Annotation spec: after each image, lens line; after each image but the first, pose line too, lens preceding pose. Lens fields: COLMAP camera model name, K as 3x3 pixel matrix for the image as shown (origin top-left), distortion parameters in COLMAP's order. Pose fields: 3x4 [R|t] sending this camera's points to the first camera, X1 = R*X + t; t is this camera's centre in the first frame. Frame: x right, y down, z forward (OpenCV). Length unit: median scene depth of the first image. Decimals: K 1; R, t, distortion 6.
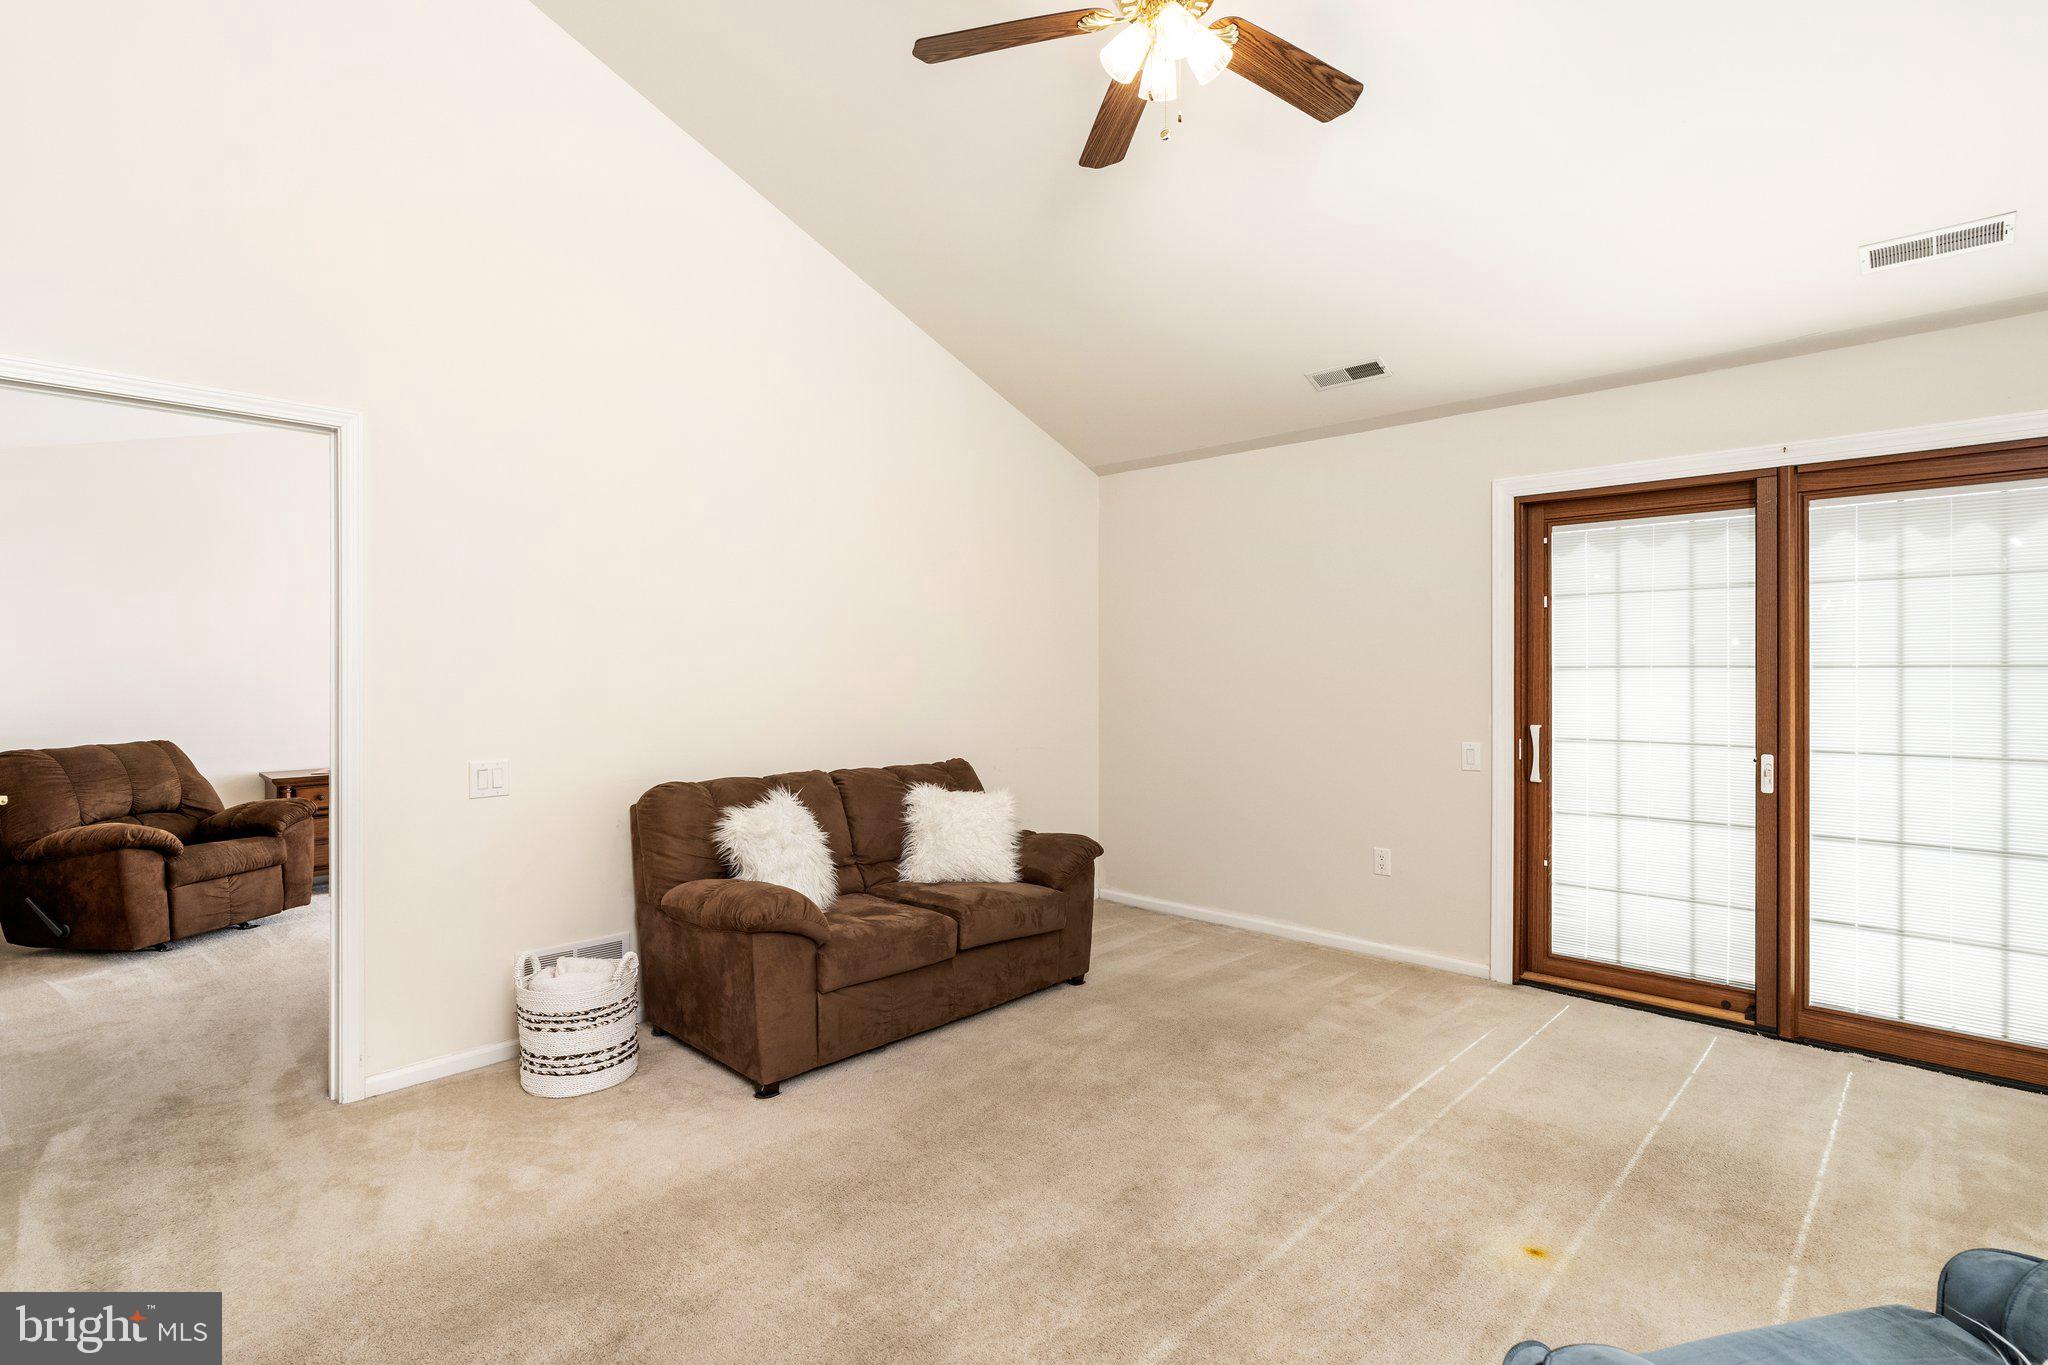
lens RADIAL K [[988.4, 0, 1032.5], [0, 988.4, 671.1], [0, 0, 1]] dist [0.005915, 0.000871]
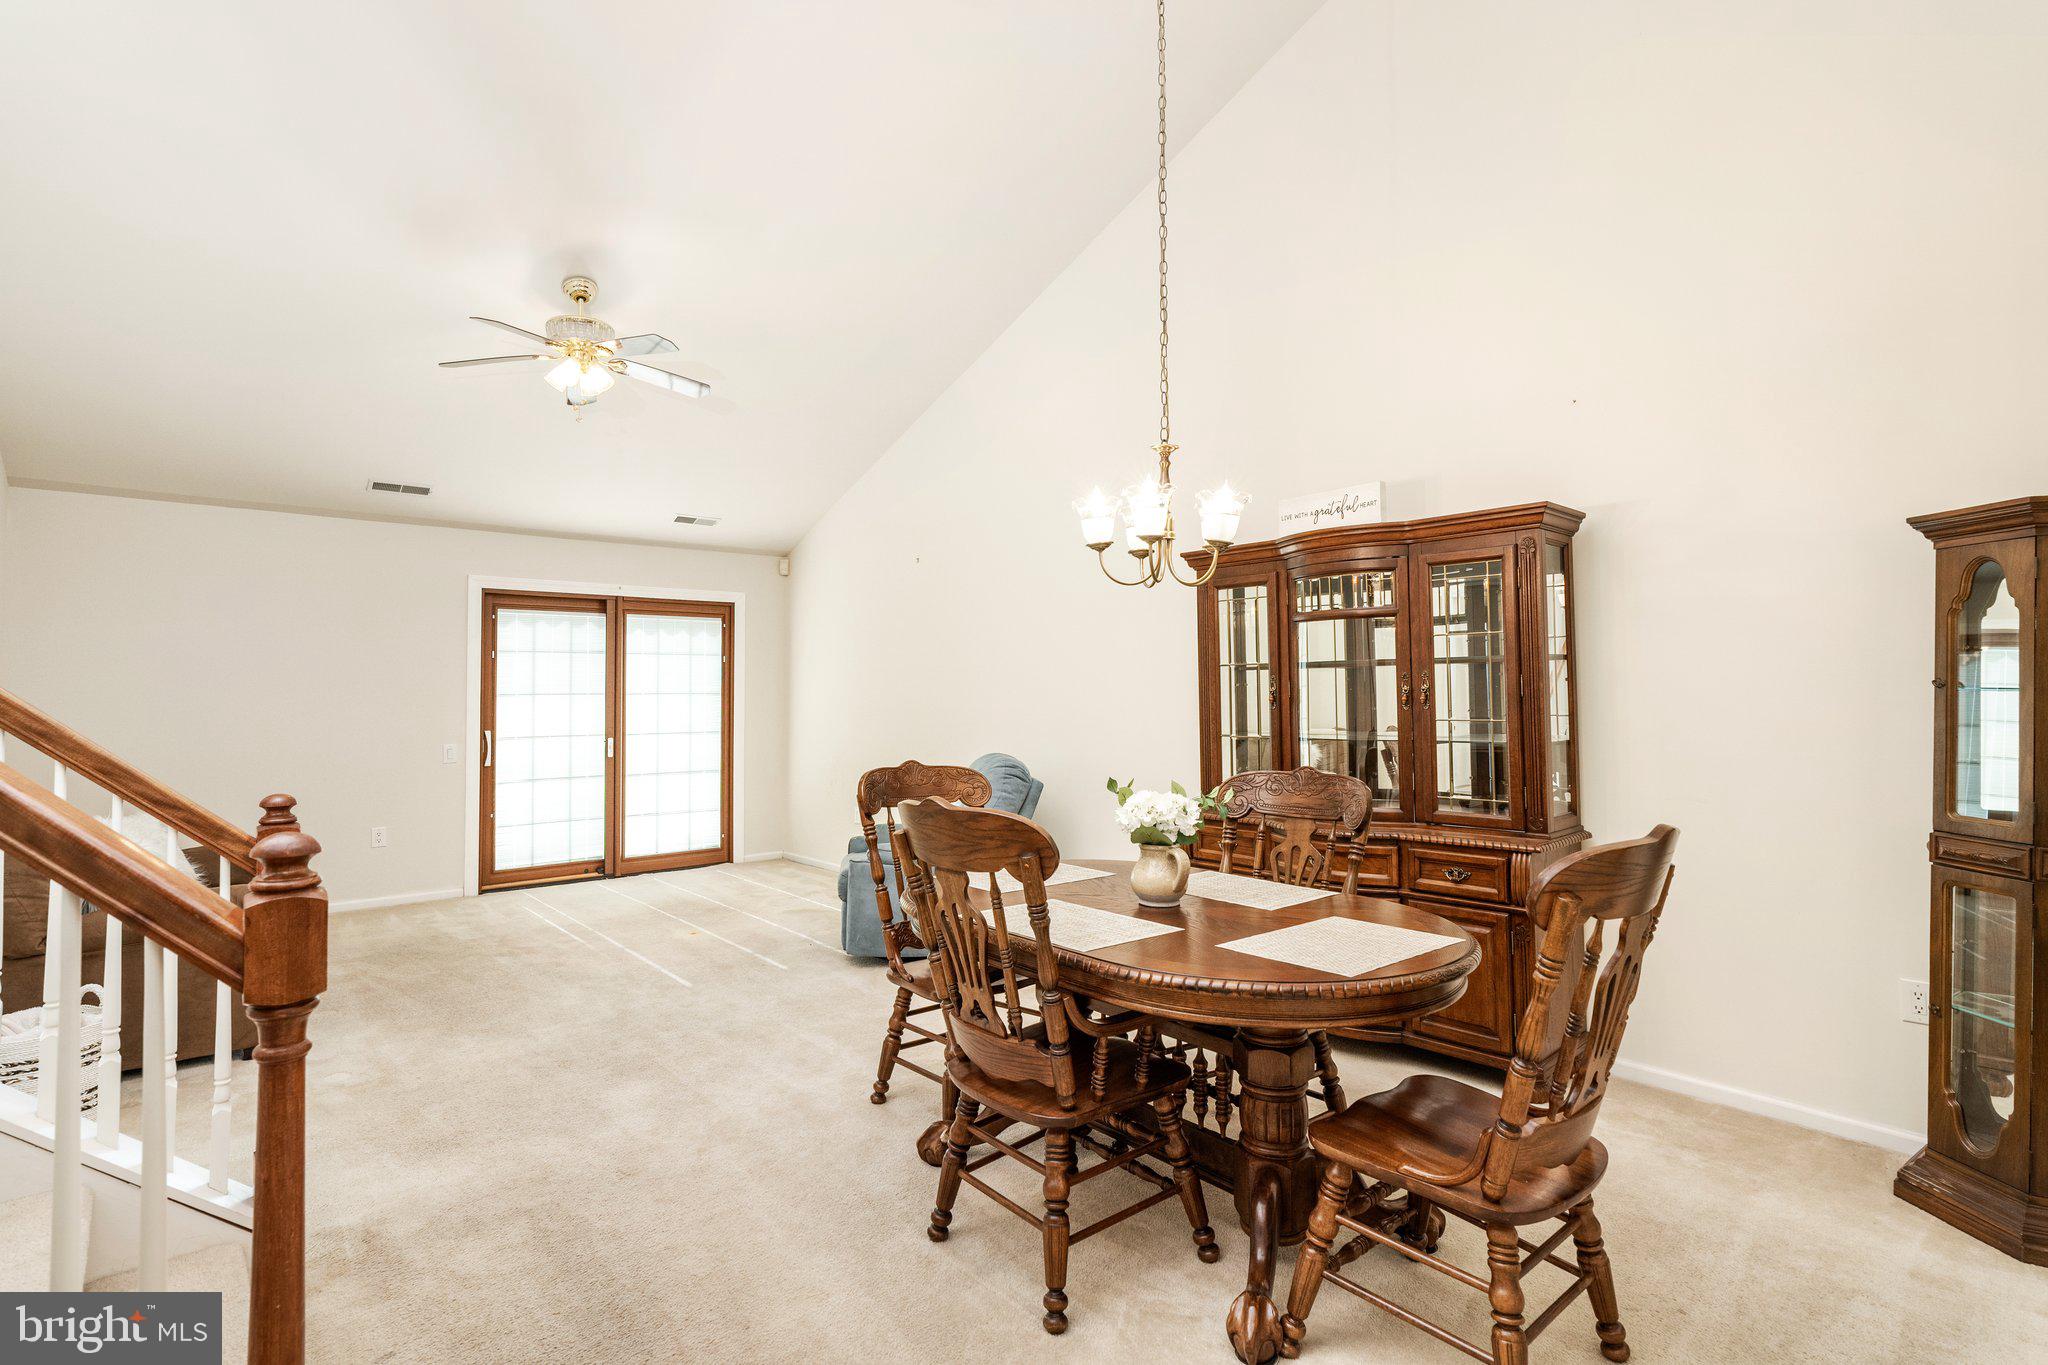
lens RADIAL K [[975.8, 0, 1018.5], [0, 975.8, 667.3], [0, 0, 1]] dist [0.003732, 0.000338]
pose [[0.114560, 0.026140, 0.993072, -1.112544], [0.007706, 0.999600, -0.027201, 0.001775], [-0.993386, 0.010769, 0.114312, -0.045025]]
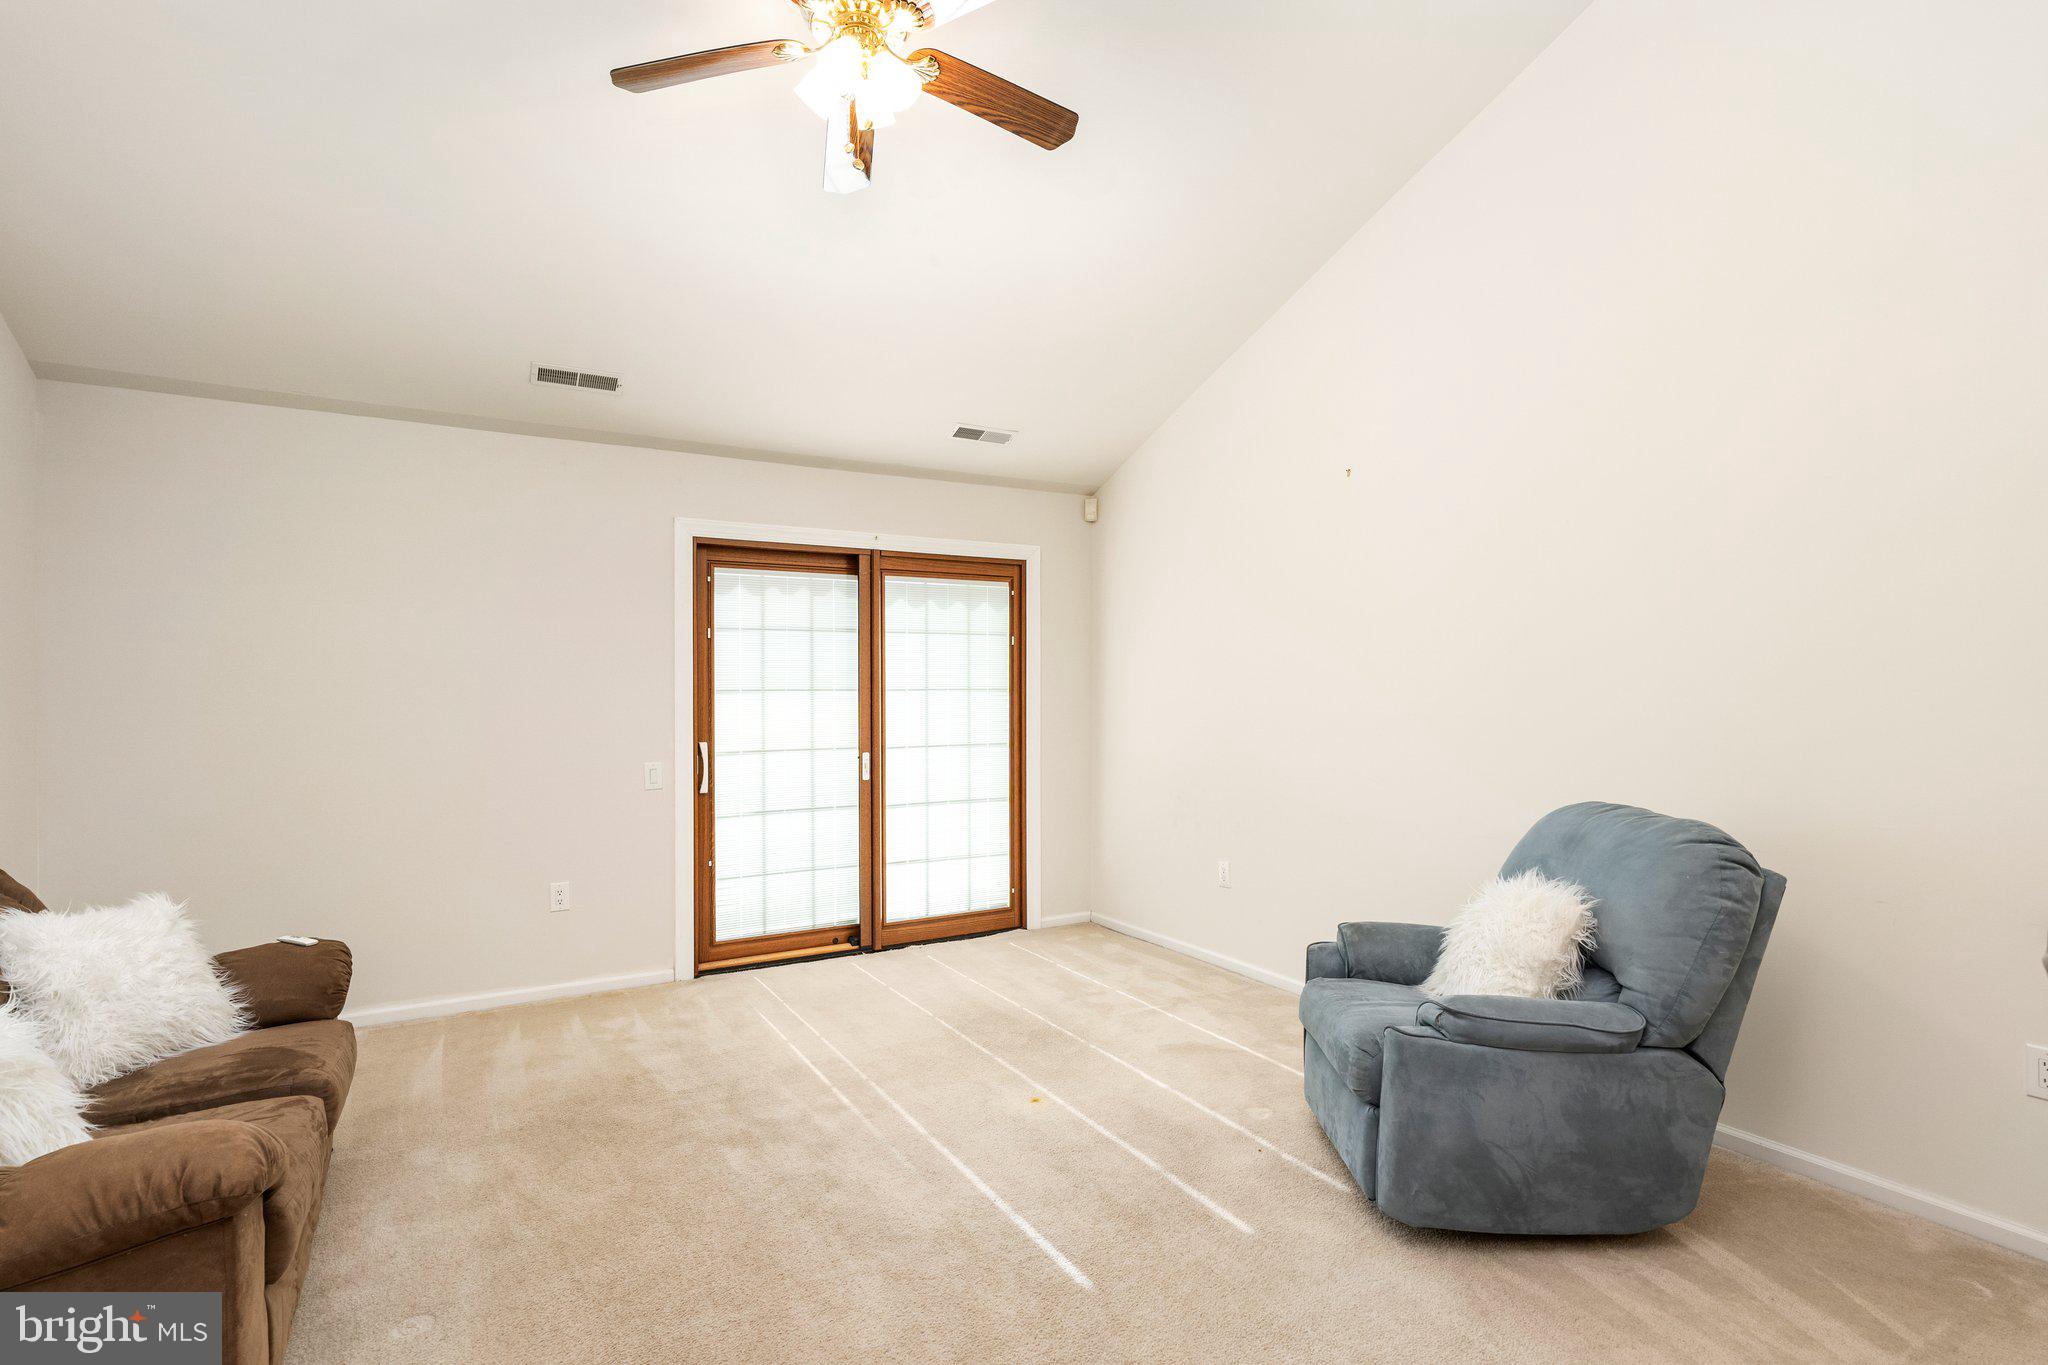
lens RADIAL K [[988.4, 0, 1029.7], [0, 988.4, 690.9], [0, 0, 1]] dist [0.005915, 0.000871]
pose [[0.288292, -0.000494, 0.957542, -0.525306], [0.007142, 0.999973, -0.001634, 0.000752], [-0.957516, 0.007310, 0.288288, 0.368881]]
